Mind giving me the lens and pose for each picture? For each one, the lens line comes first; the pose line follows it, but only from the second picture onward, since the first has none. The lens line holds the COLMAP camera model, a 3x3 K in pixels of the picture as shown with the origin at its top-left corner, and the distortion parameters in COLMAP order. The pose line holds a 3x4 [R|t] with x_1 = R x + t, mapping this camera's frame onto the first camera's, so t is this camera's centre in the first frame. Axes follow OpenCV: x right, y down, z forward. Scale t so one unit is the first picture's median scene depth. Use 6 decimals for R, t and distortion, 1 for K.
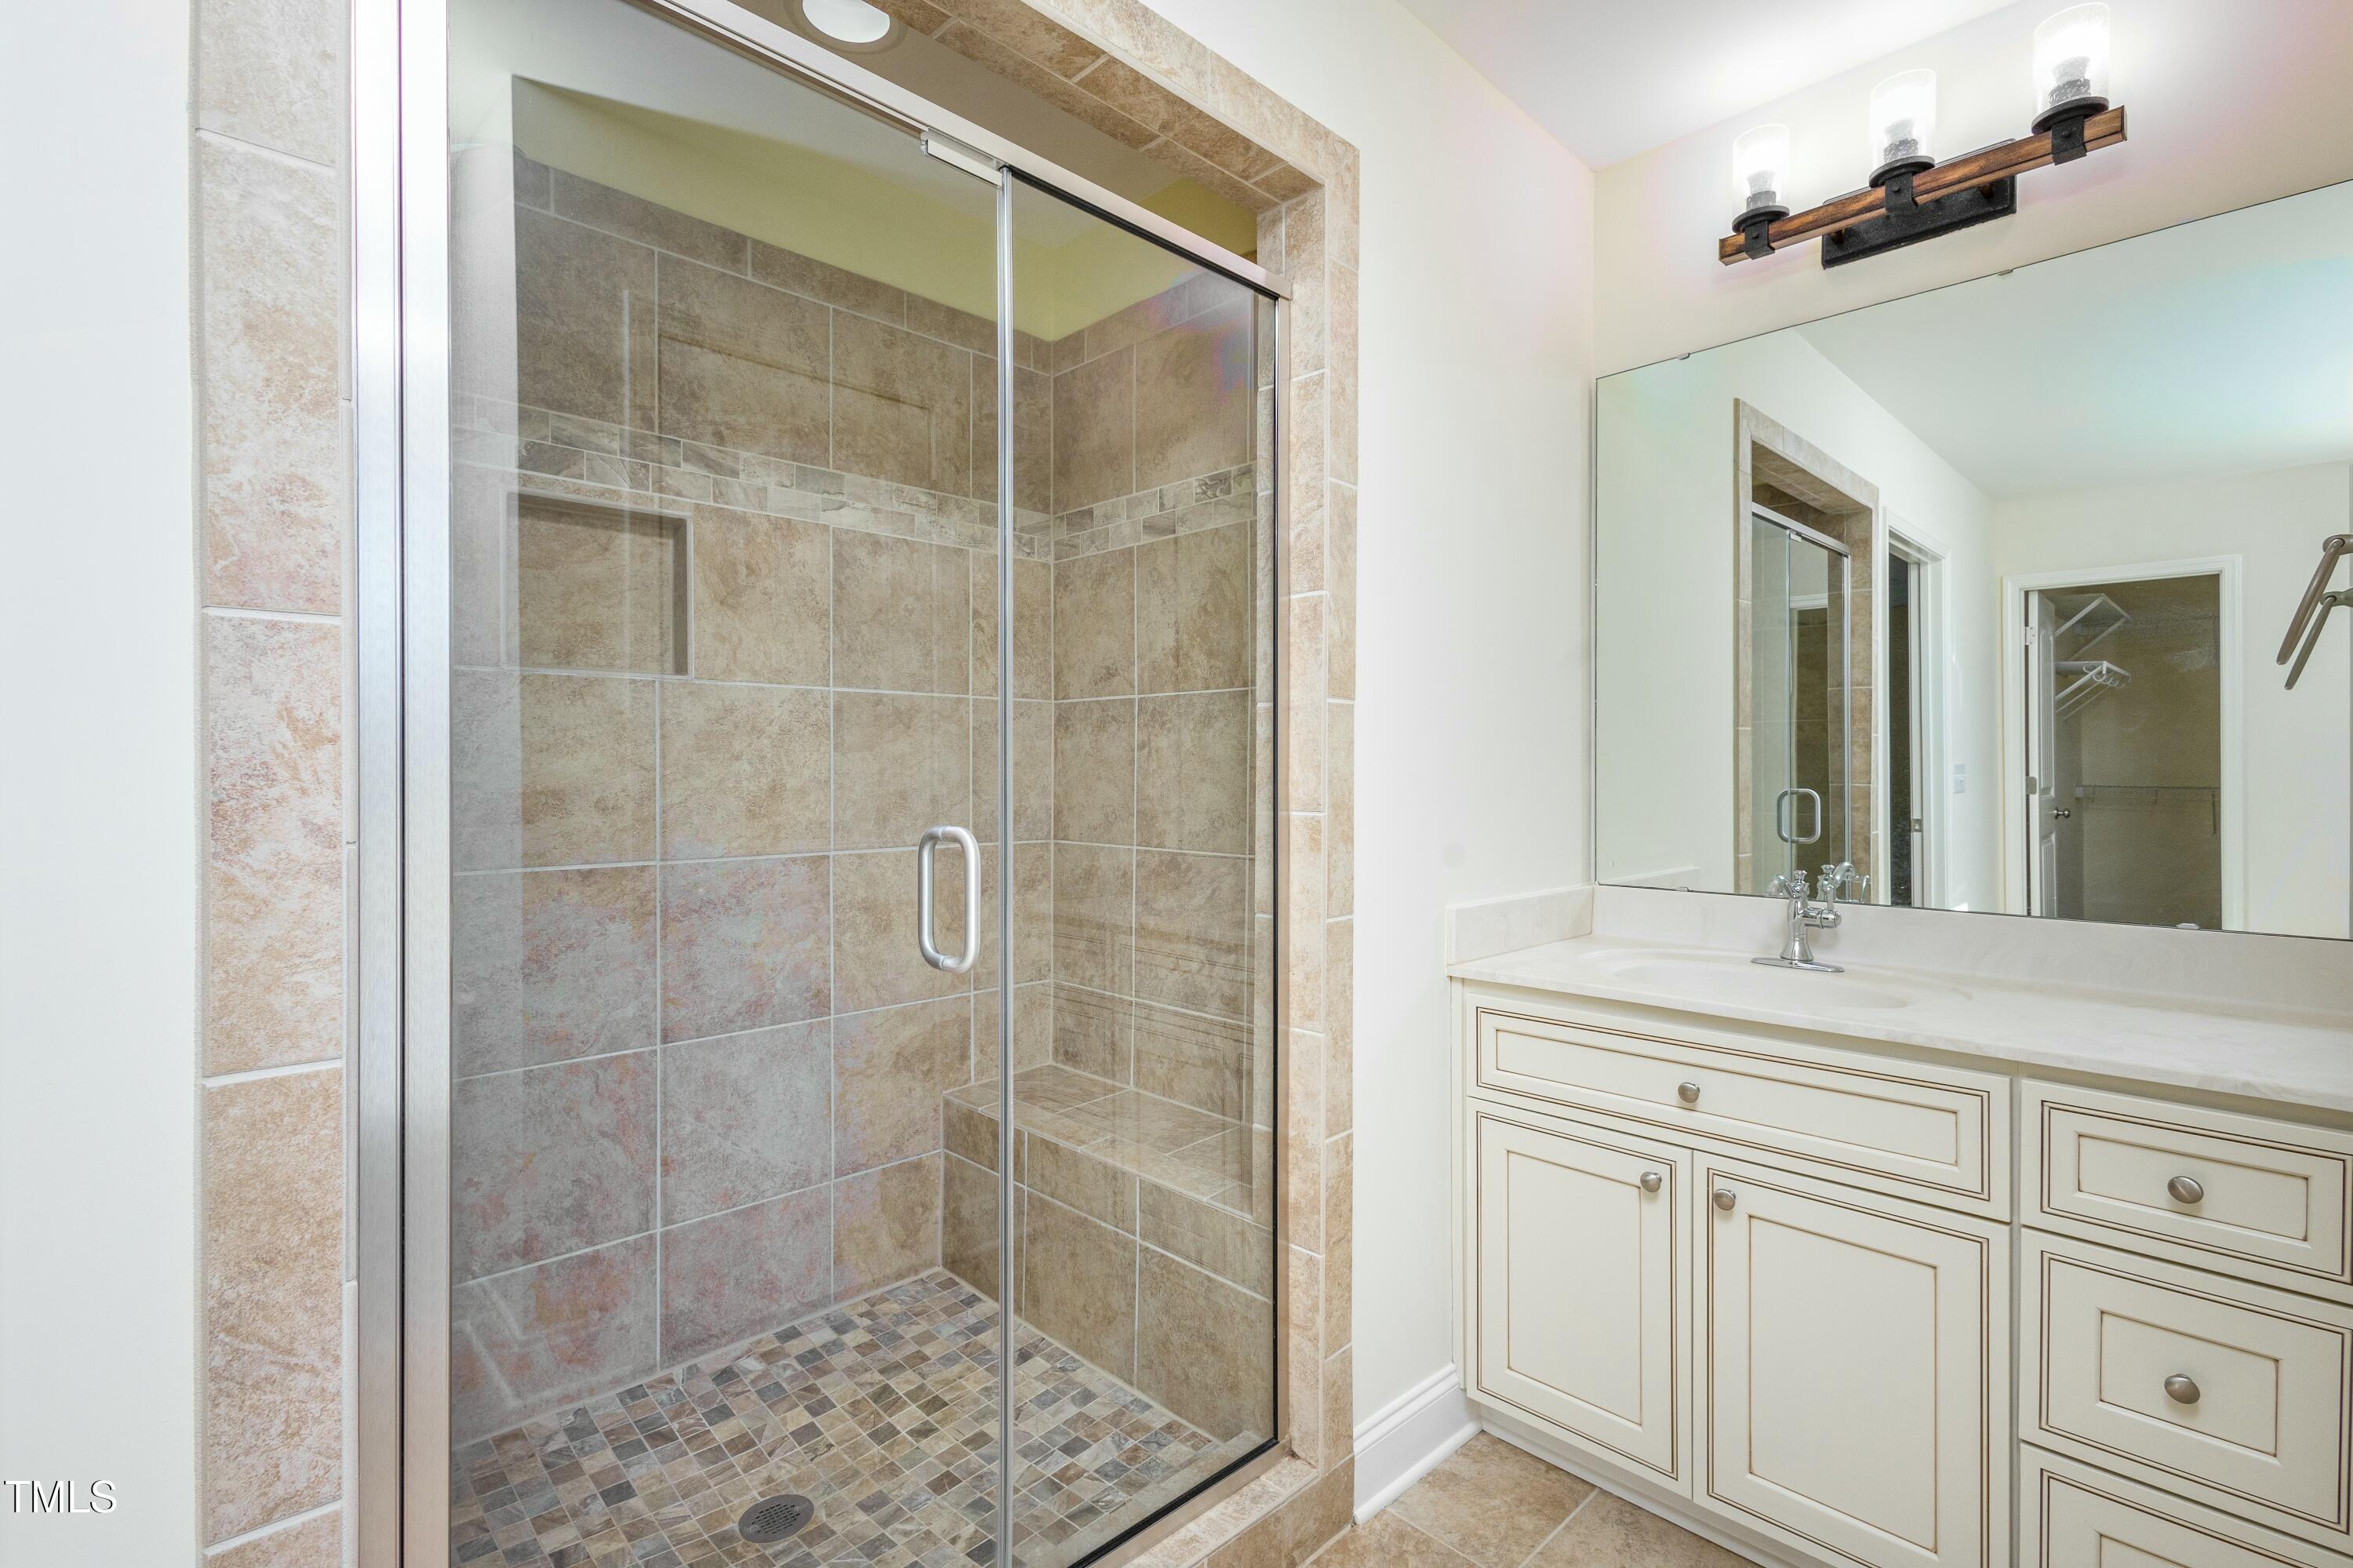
lens RADIAL K [[1093.2, 0, 1181.5], [0, 1093.2, 784.5], [0, 0, 1]] dist [0.015566, -0.000248]
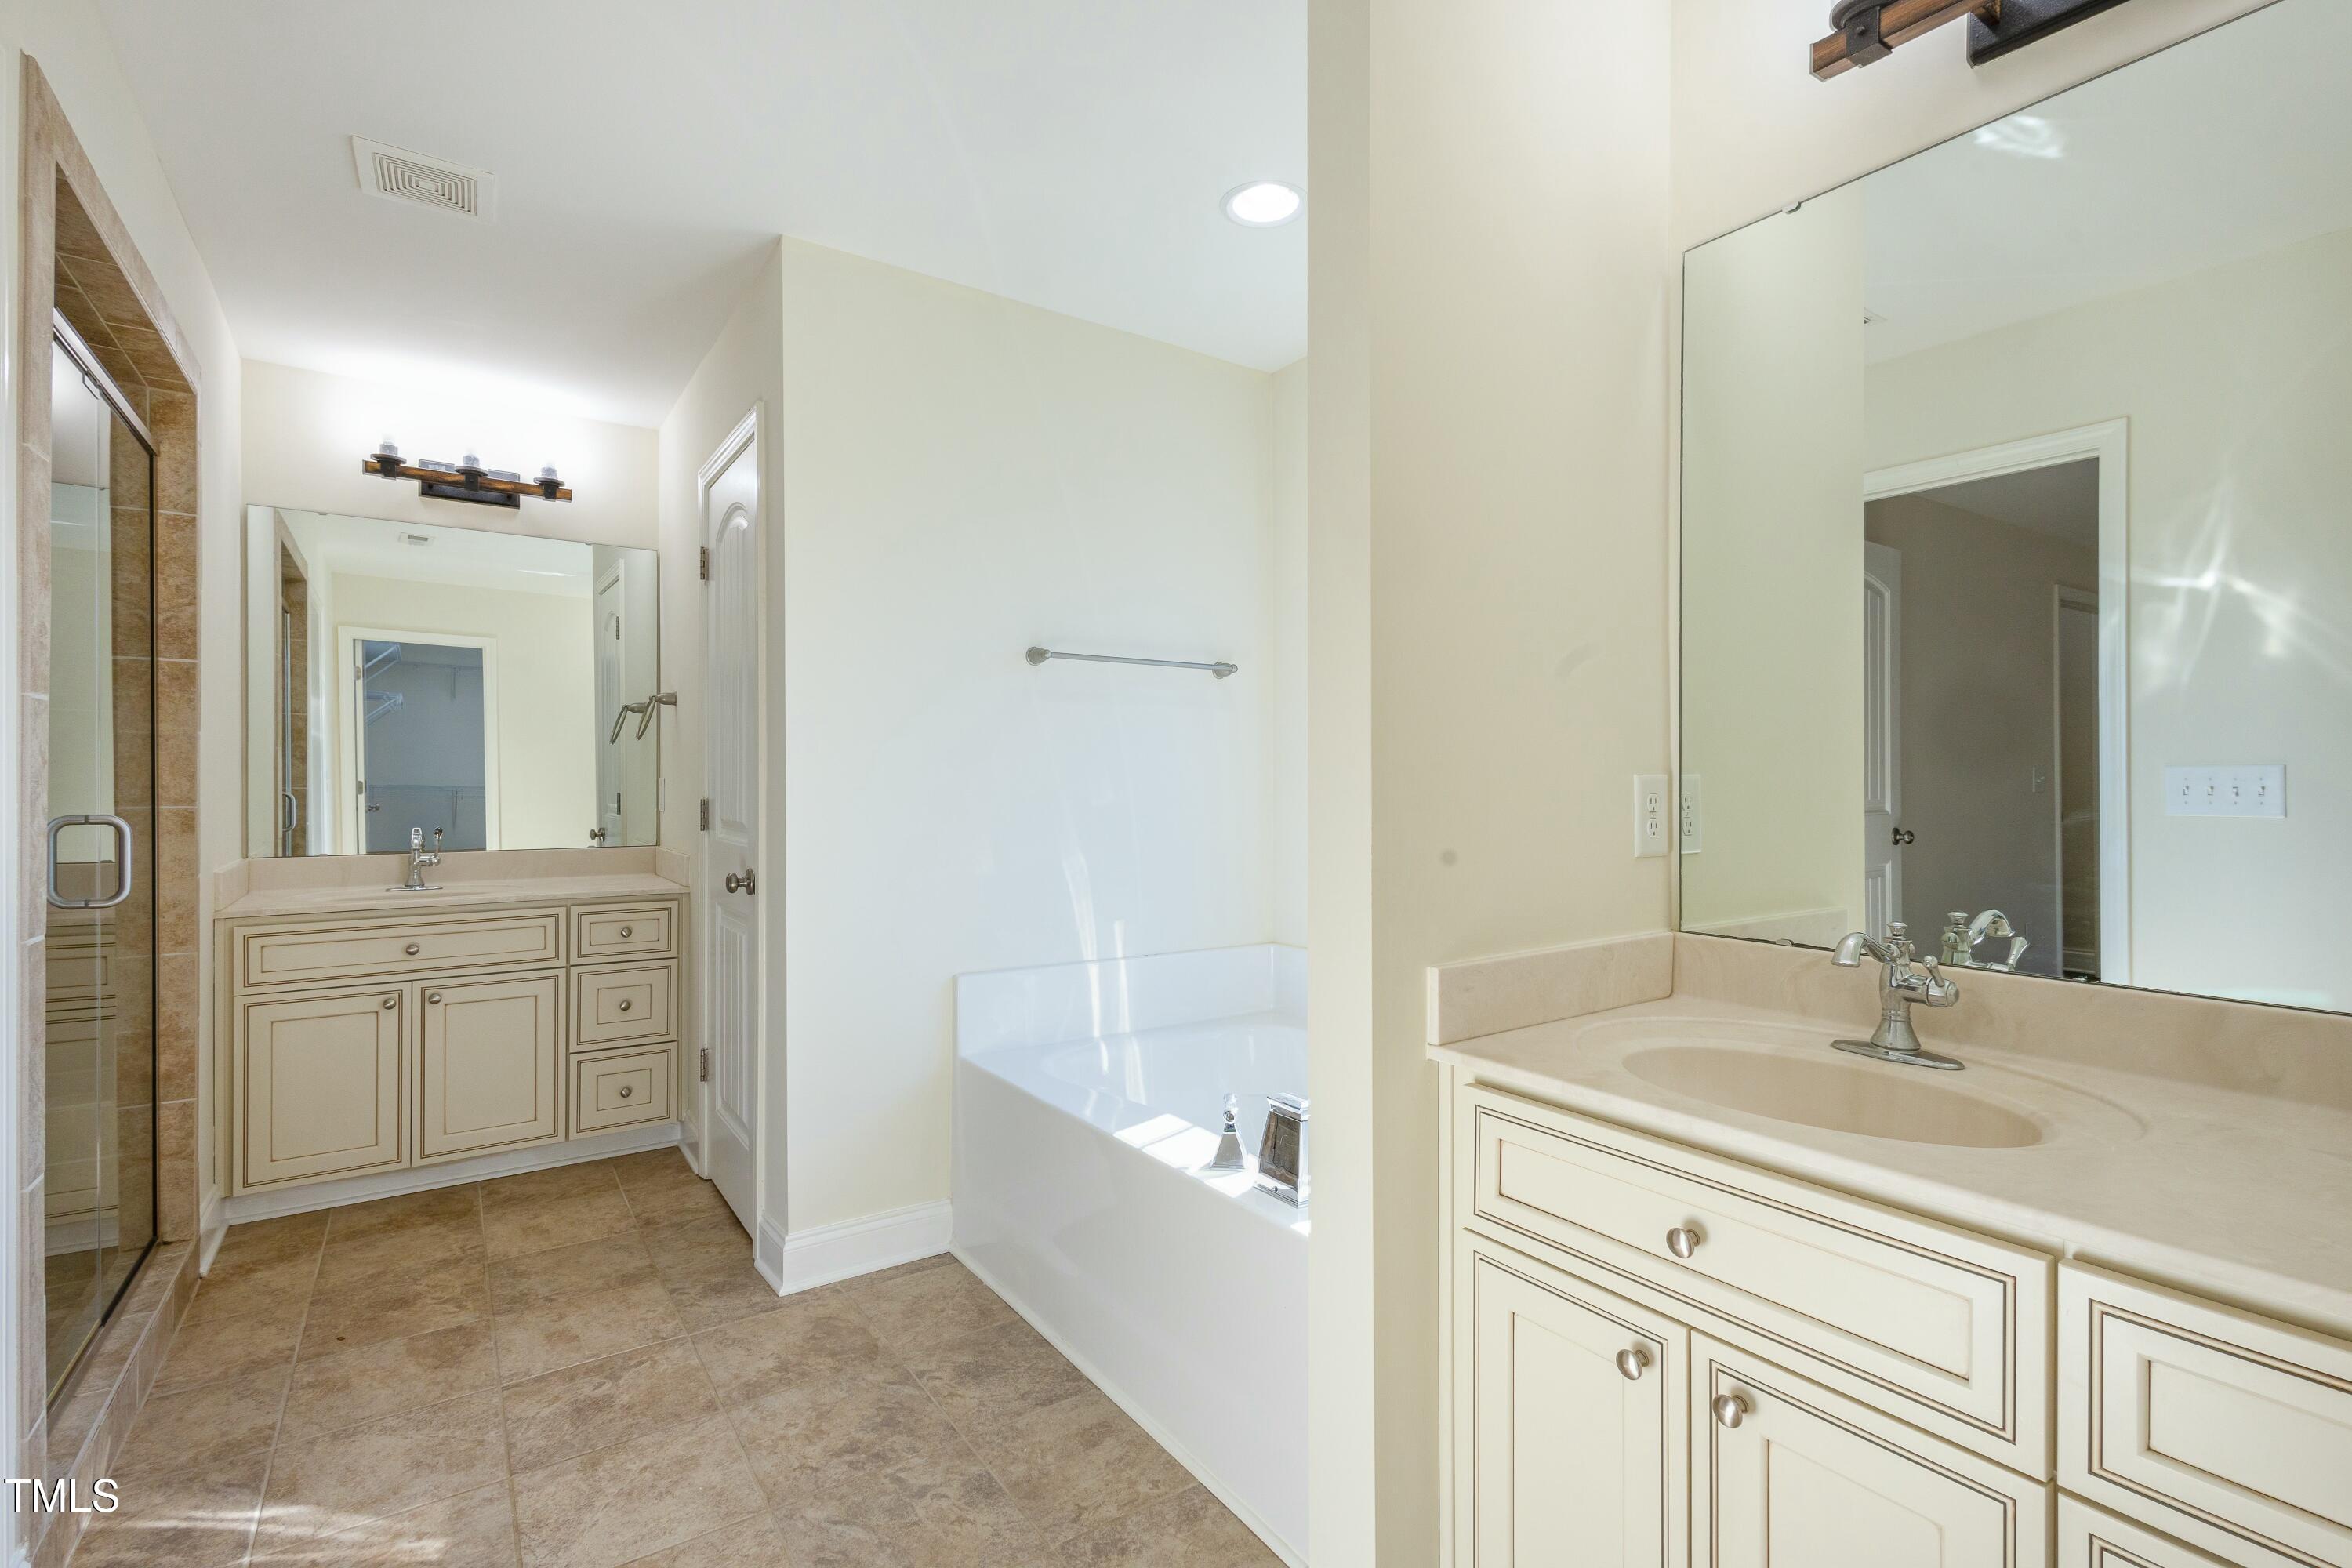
lens RADIAL K [[1082.0, 0, 1176.0], [0, 1082.0, 784.0], [0, 0, 1]] dist [0.016994, -0.006179]
pose [[0.168578, -0.003620, 0.985682, -1.120432], [0.007374, 0.999970, 0.002411, 0.001089], [-0.985661, 0.006862, 0.168599, -0.588845]]
